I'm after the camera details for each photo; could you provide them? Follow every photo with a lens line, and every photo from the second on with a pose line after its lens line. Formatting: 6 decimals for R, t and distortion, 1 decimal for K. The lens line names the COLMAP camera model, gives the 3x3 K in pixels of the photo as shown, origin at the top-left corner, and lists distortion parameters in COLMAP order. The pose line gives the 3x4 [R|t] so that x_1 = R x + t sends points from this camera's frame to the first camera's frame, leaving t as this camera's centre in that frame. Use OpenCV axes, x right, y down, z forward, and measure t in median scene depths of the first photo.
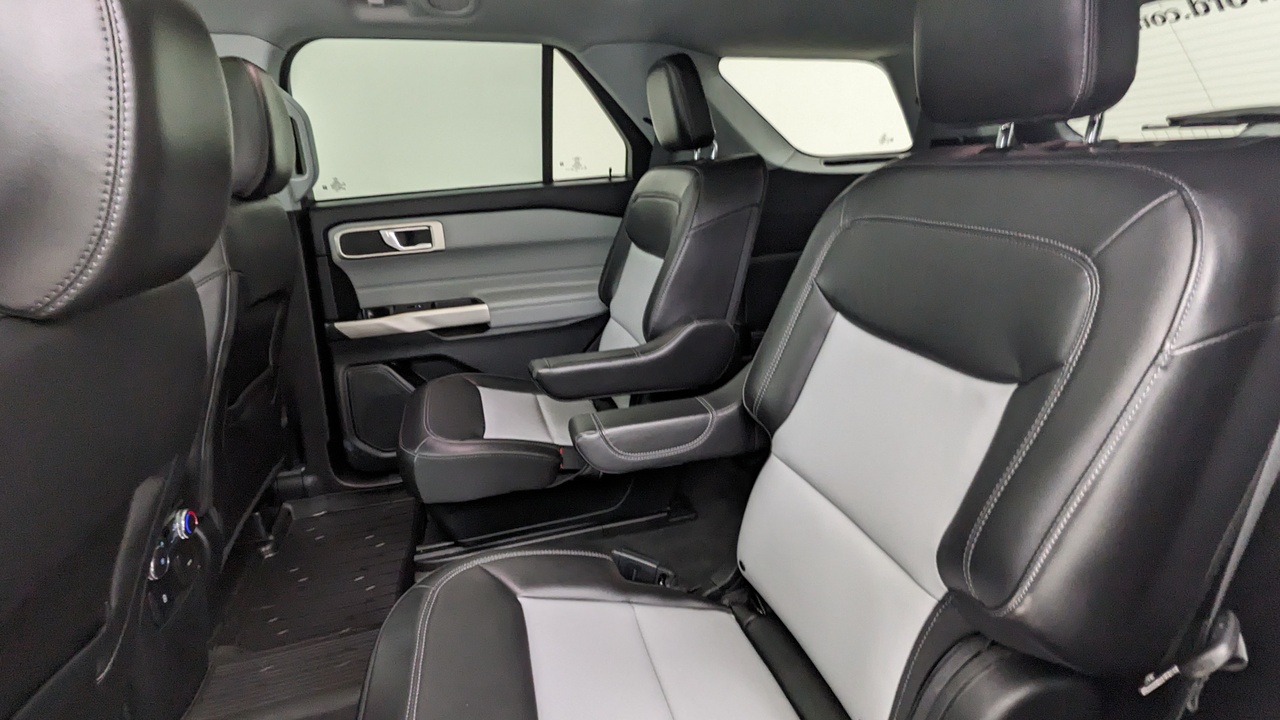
lens RADIAL K [[610.4, 0, 639.6], [0, 610.4, 361.4], [0, 0, 1]] dist [0.000410, -0.000148]
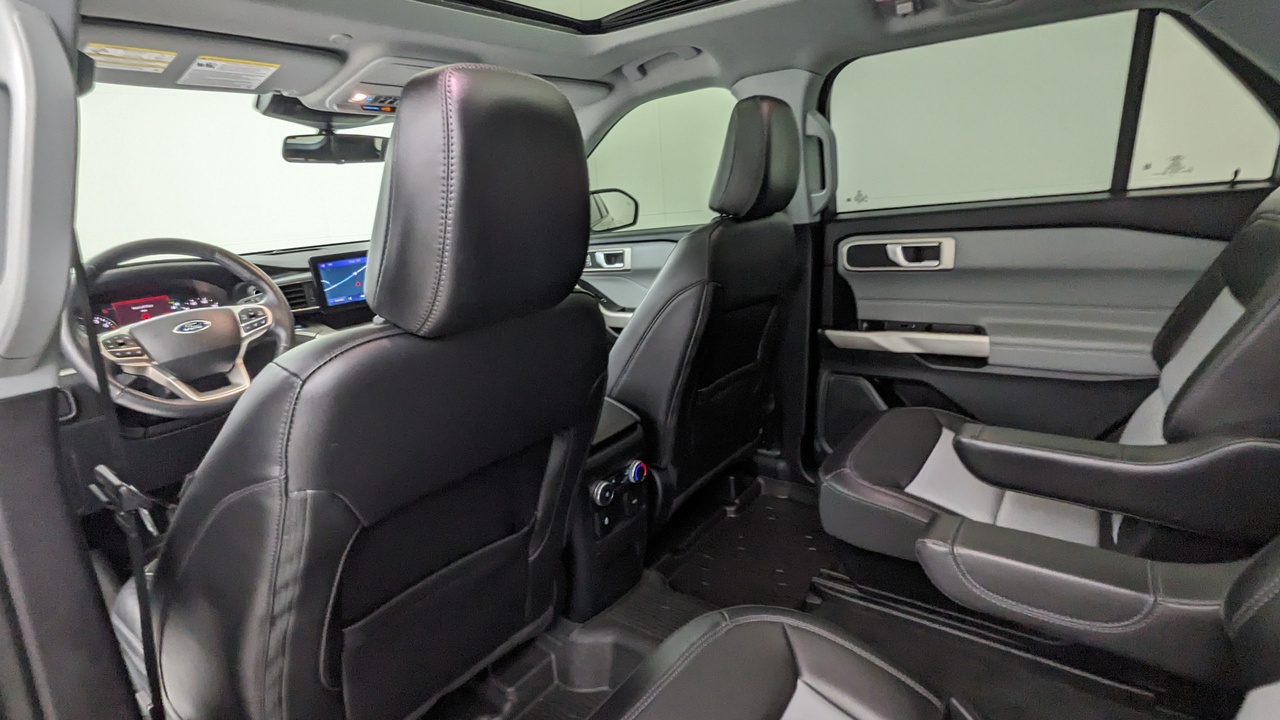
lens RADIAL K [[610.4, 0, 639.6], [0, 610.4, 361.4], [0, 0, 1]] dist [0.000410, -0.000148]
pose [[0.606415, 0.205677, -0.768087, 0.121426], [-0.194246, 0.975019, 0.107729, -0.060571], [0.771057, 0.083869, 0.631219, 0.096182]]
